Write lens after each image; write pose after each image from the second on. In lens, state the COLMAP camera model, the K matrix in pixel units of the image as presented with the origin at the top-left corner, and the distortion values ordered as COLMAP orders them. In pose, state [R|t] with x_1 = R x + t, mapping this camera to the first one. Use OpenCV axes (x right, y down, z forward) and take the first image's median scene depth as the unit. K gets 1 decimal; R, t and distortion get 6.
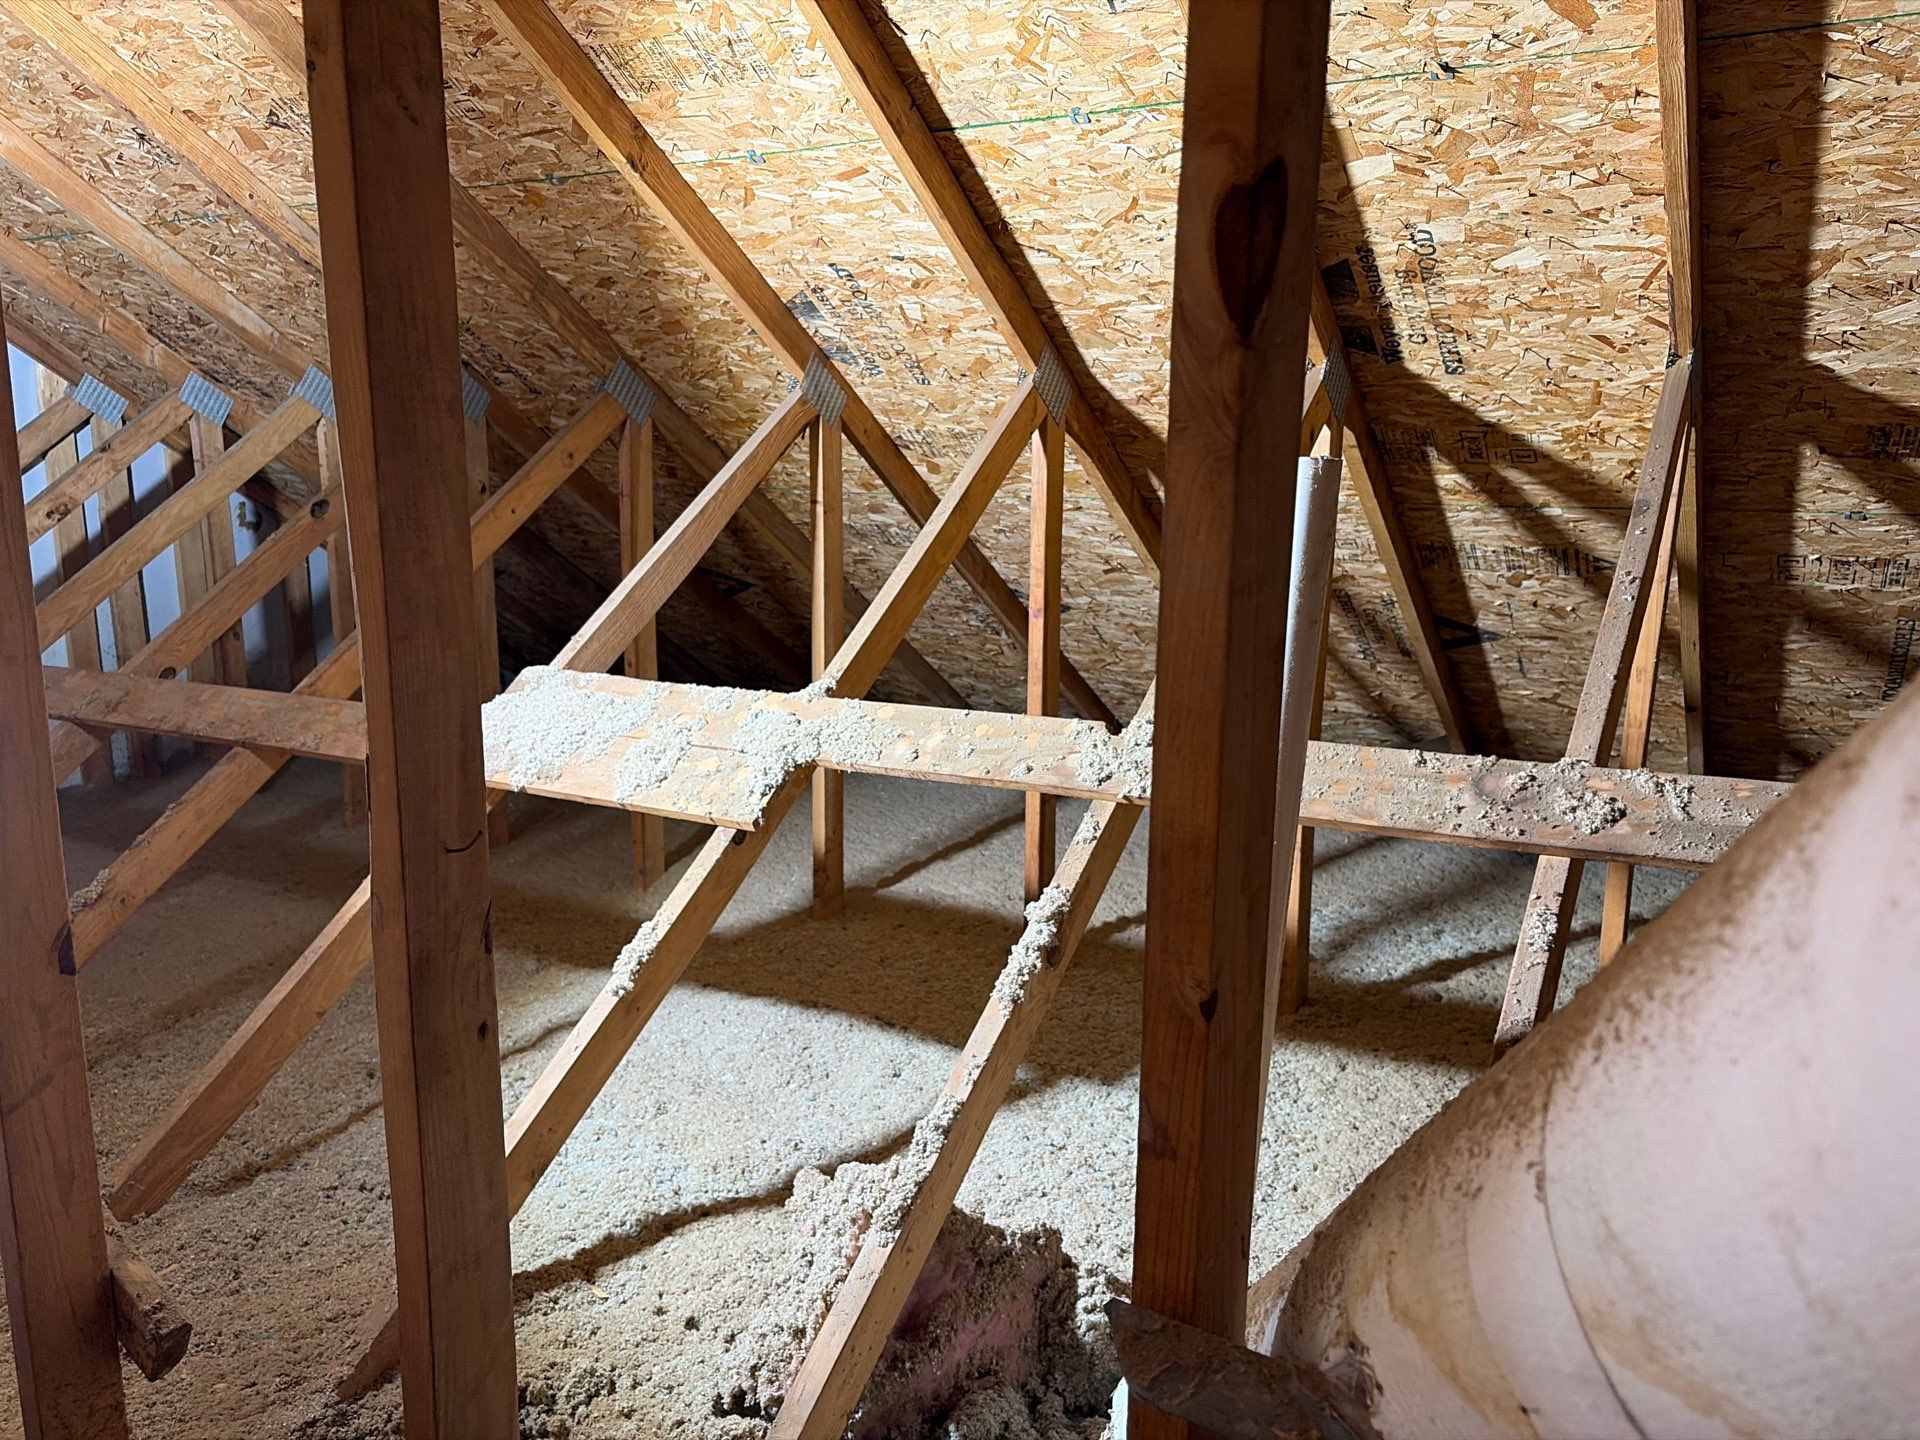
lens RADIAL K [[1429.7, 0, 941.8], [0, 1429.7, 711.2], [0, 0, 1]] dist [0.035141, -0.045979]
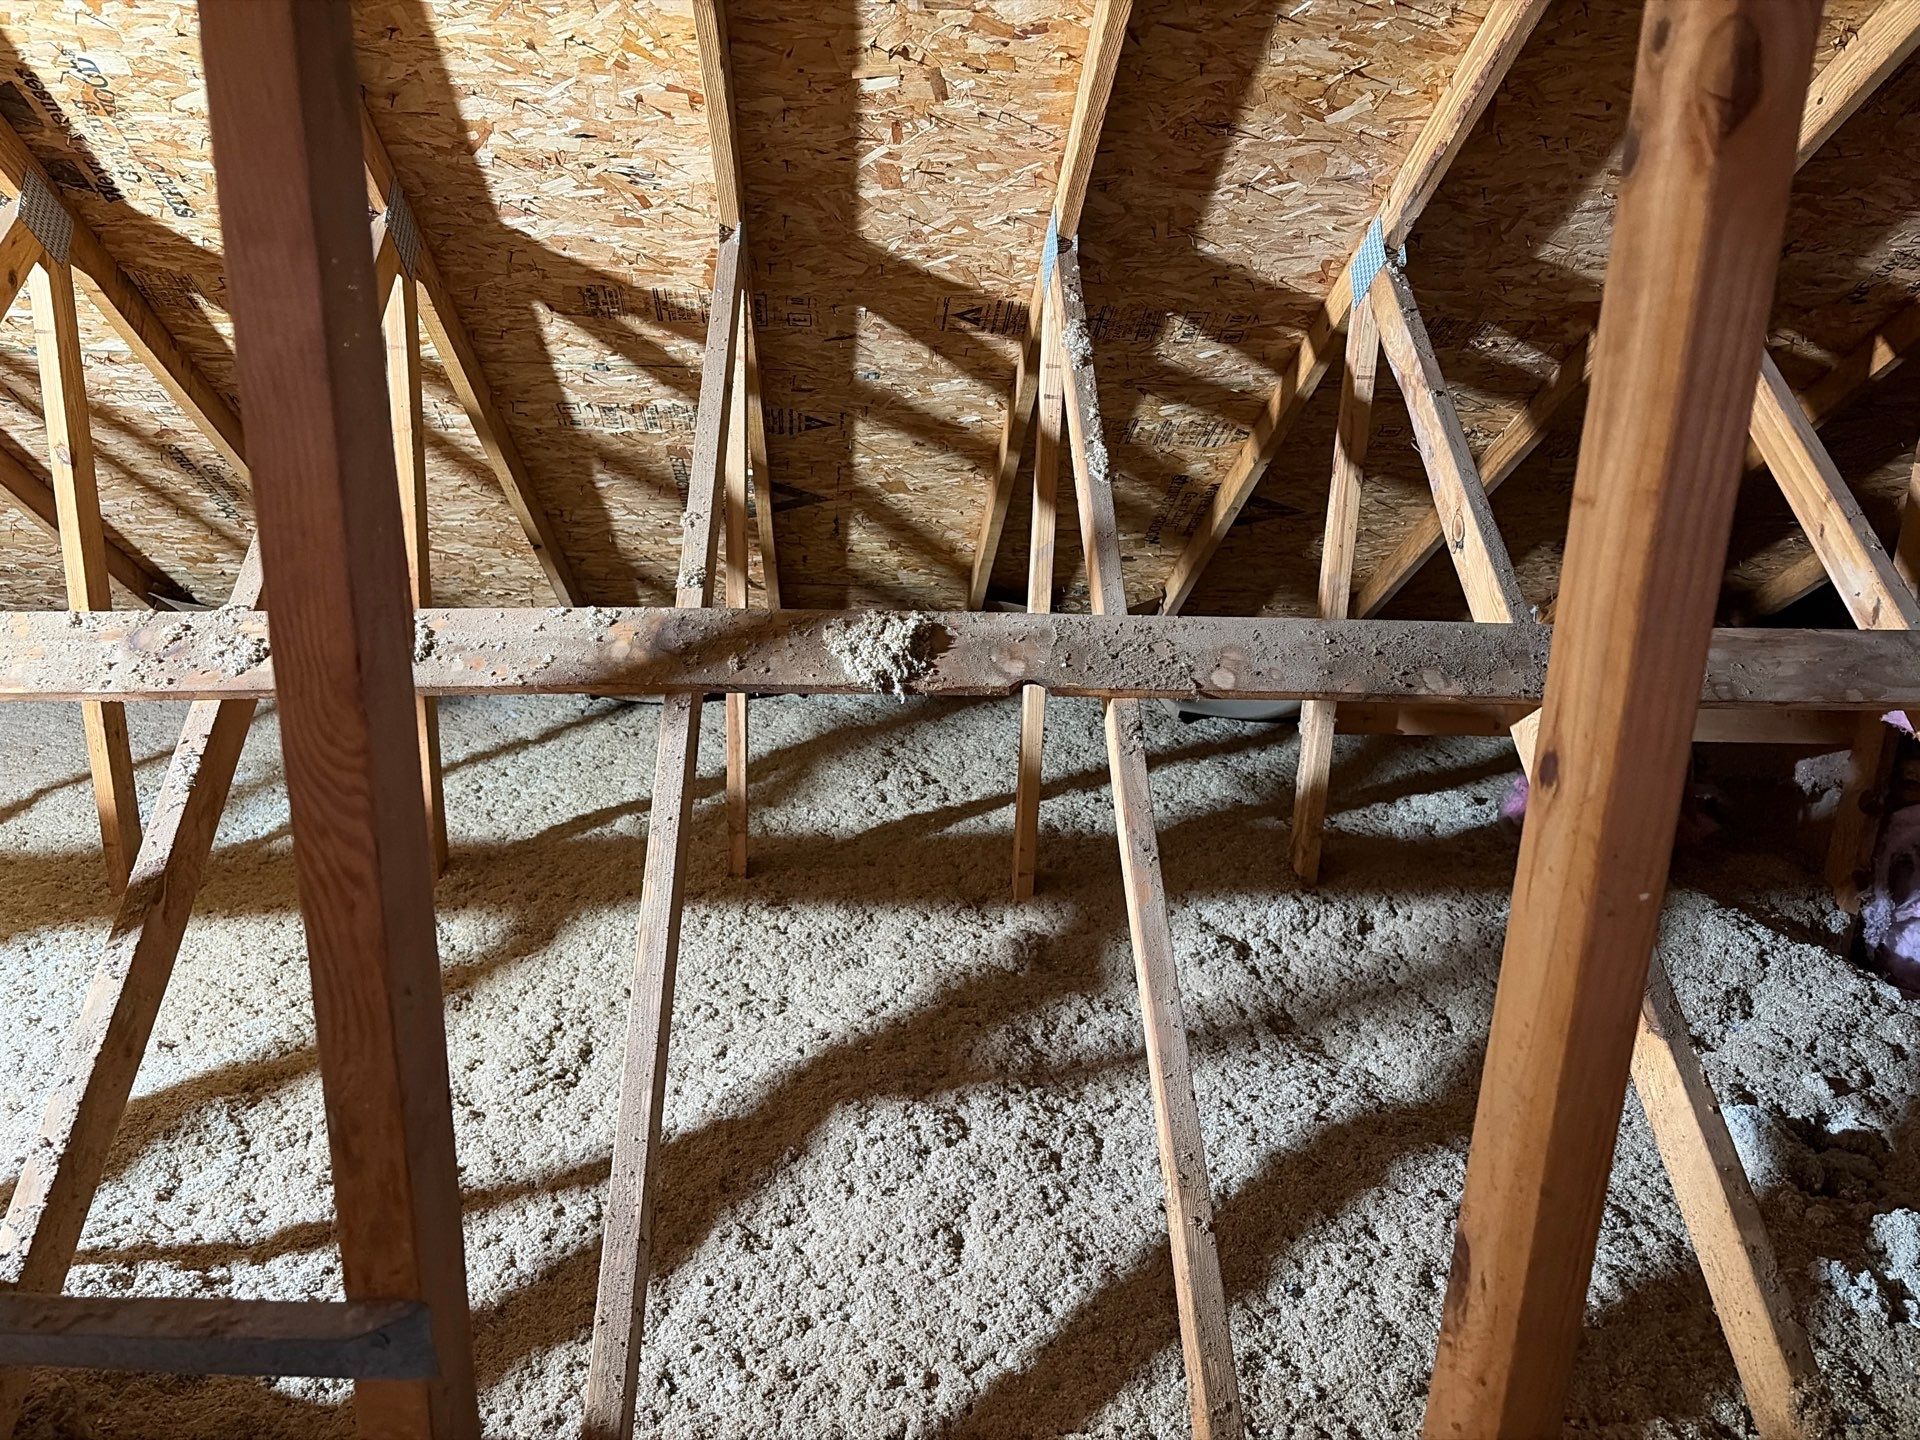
lens RADIAL K [[1429.7, 0, 955.7], [0, 1429.7, 720.8], [0, 0, 1]] dist [0.035141, -0.045979]
pose [[0.810377, -0.141116, 0.568660, 0.193128], [0.078933, 0.988009, 0.132694, 0.014141], [-0.580567, -0.062646, 0.811799, -0.119979]]
